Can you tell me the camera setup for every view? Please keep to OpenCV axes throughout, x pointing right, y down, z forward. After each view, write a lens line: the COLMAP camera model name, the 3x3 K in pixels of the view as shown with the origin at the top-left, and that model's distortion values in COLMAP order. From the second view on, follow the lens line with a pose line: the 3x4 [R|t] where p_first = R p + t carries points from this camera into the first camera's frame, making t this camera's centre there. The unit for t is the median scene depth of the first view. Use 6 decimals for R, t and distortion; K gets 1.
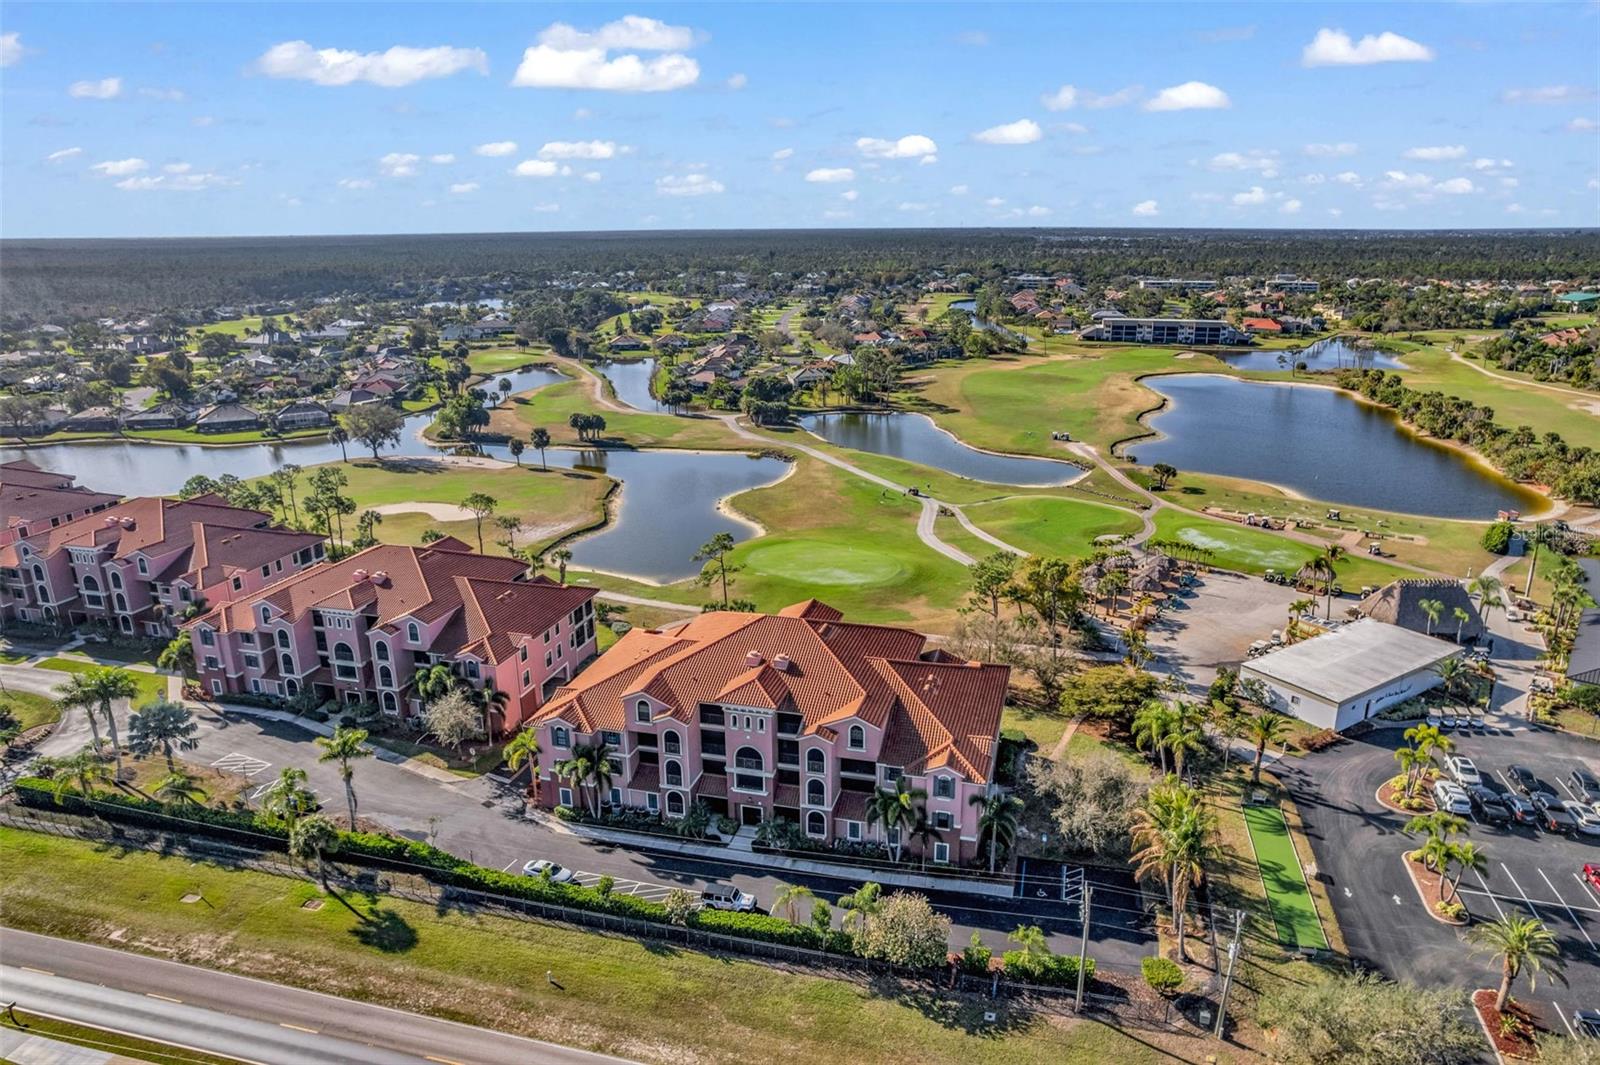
lens RADIAL K [[1027.2, 0, 811.8], [0, 1027.2, 563.4], [0, 0, 1]] dist [-0.076234, 0.064482]
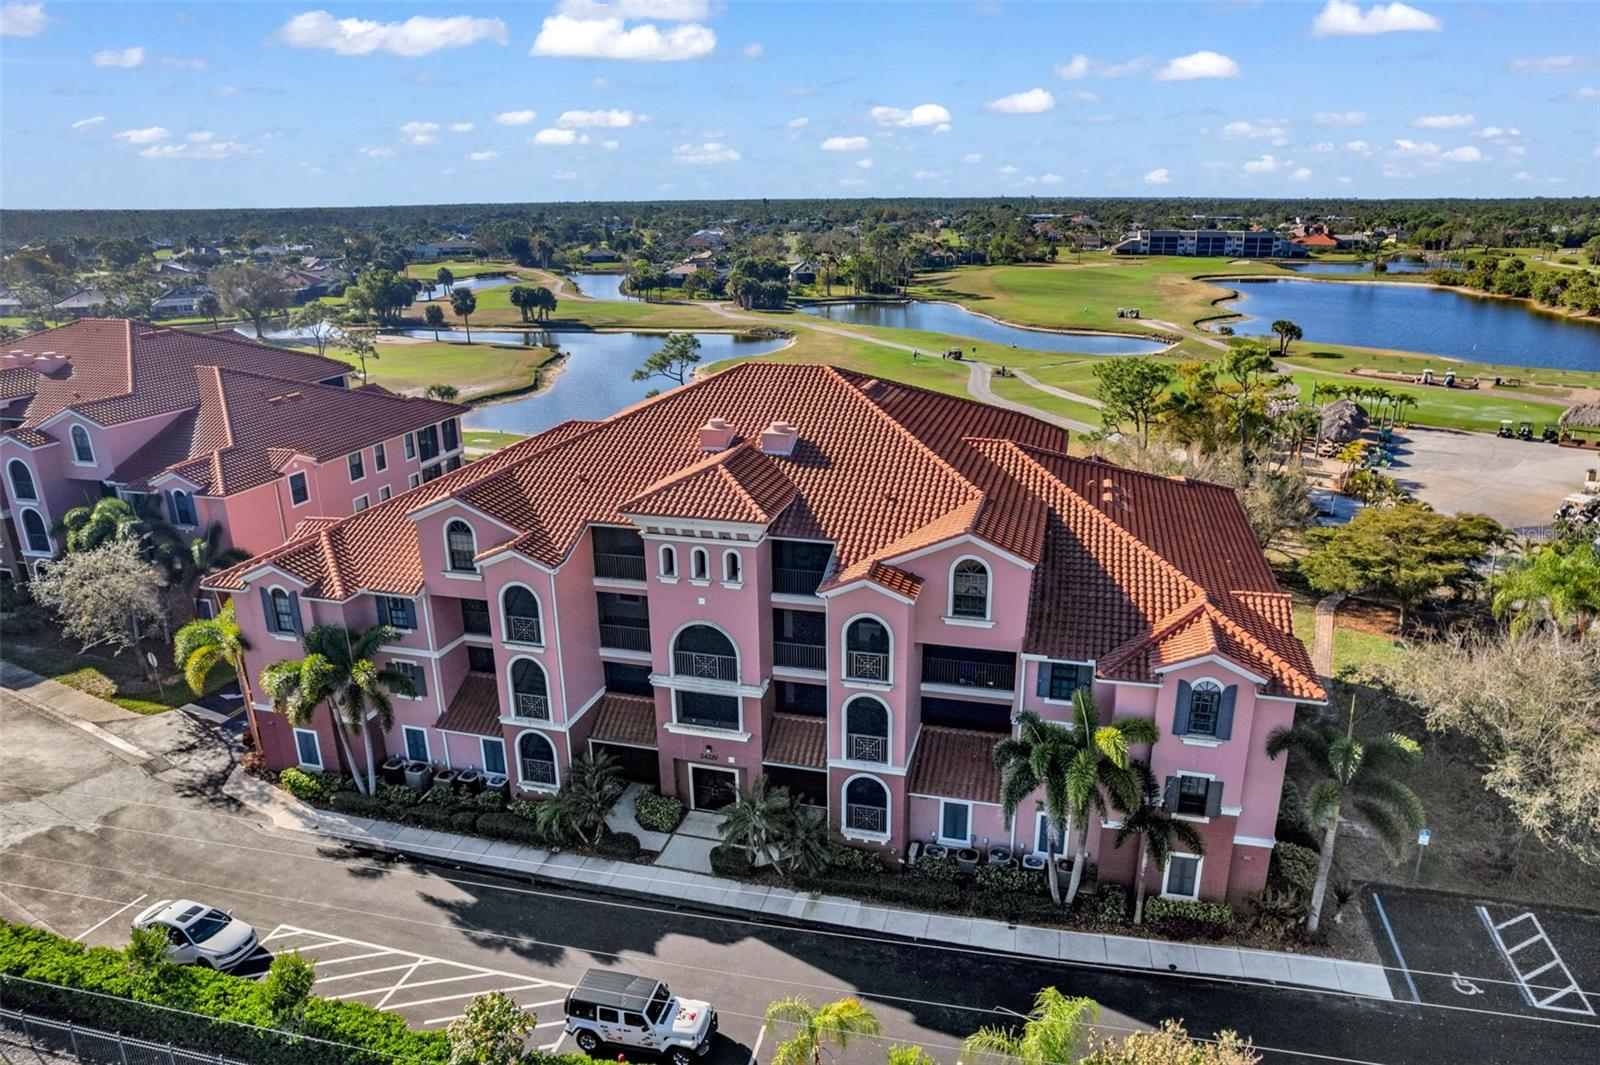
lens RADIAL K [[1027.2, 0, 811.8], [0, 1027.2, 563.4], [0, 0, 1]] dist [-0.076234, 0.064482]
pose [[0.999985, -0.003178, 0.004460, -0.018006], [0.003072, 0.999722, 0.023374, 0.137371], [-0.004533, -0.023360, 0.999717, 0.552322]]
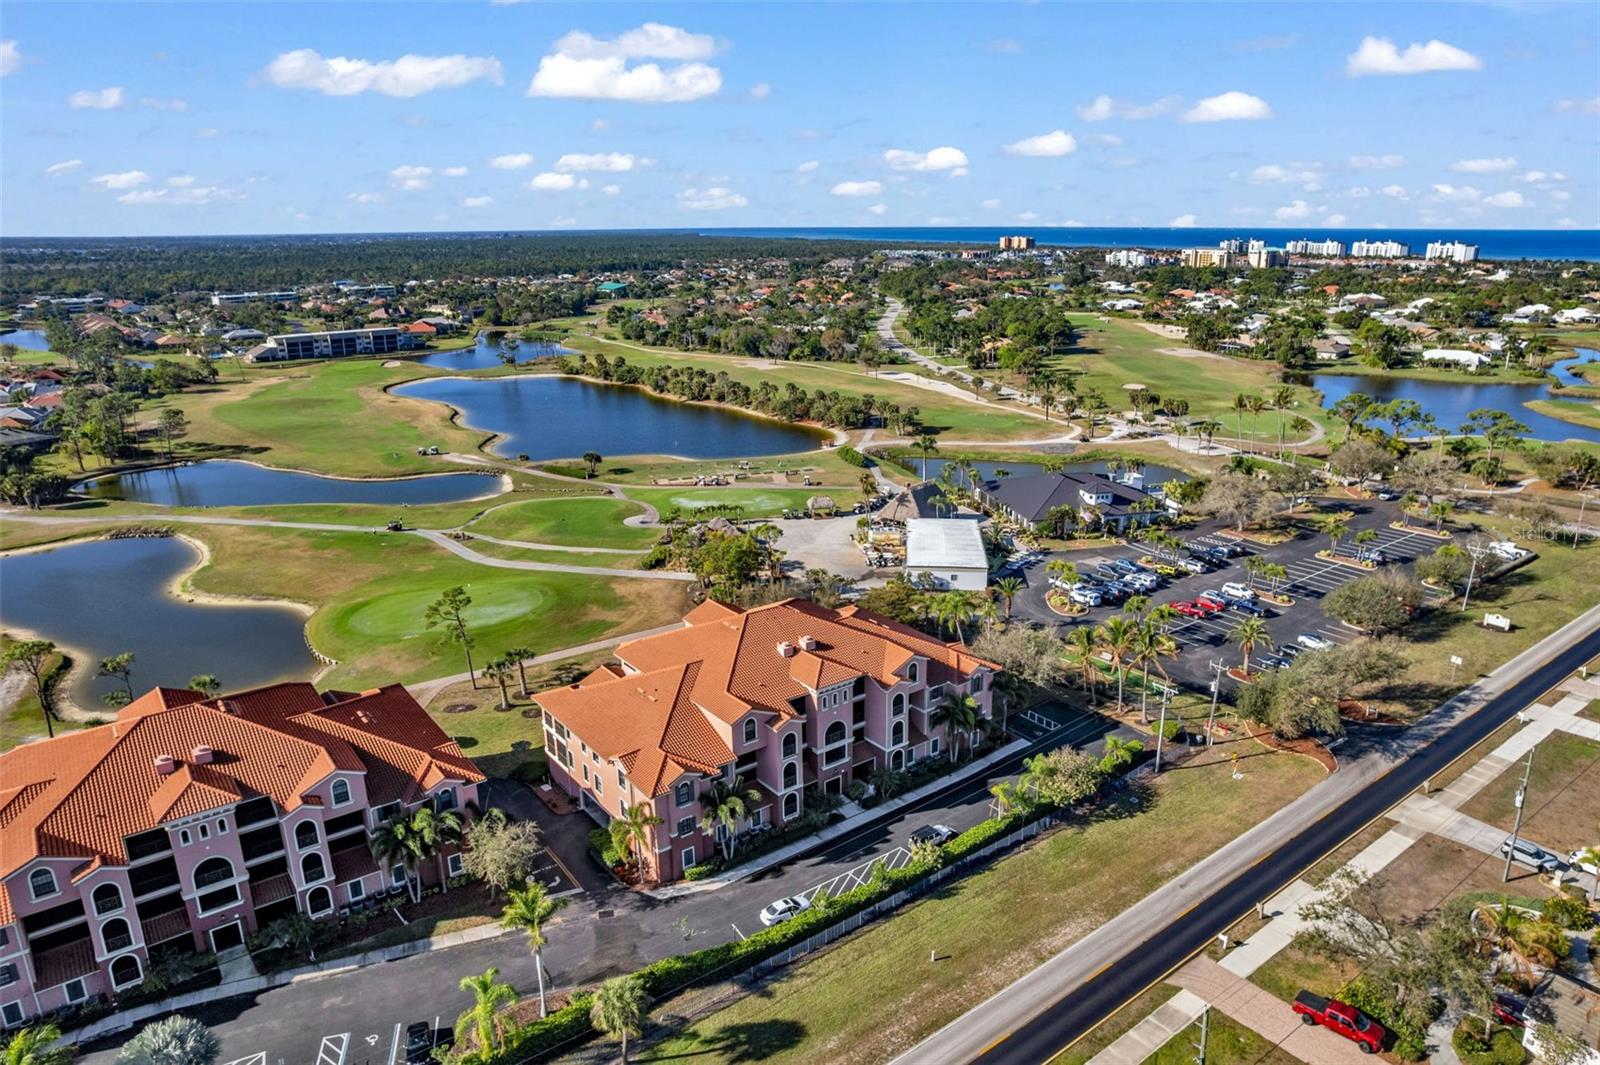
lens RADIAL K [[1027.8, 0, 815.1], [0, 1027.8, 580.7], [0, 0, 1]] dist [-0.081096, 0.073438]
pose [[0.603227, -0.256784, 0.755102, -0.805840], [0.249713, 0.959961, 0.126961, -0.099281], [-0.757470, 0.111973, 0.643196, 0.295128]]
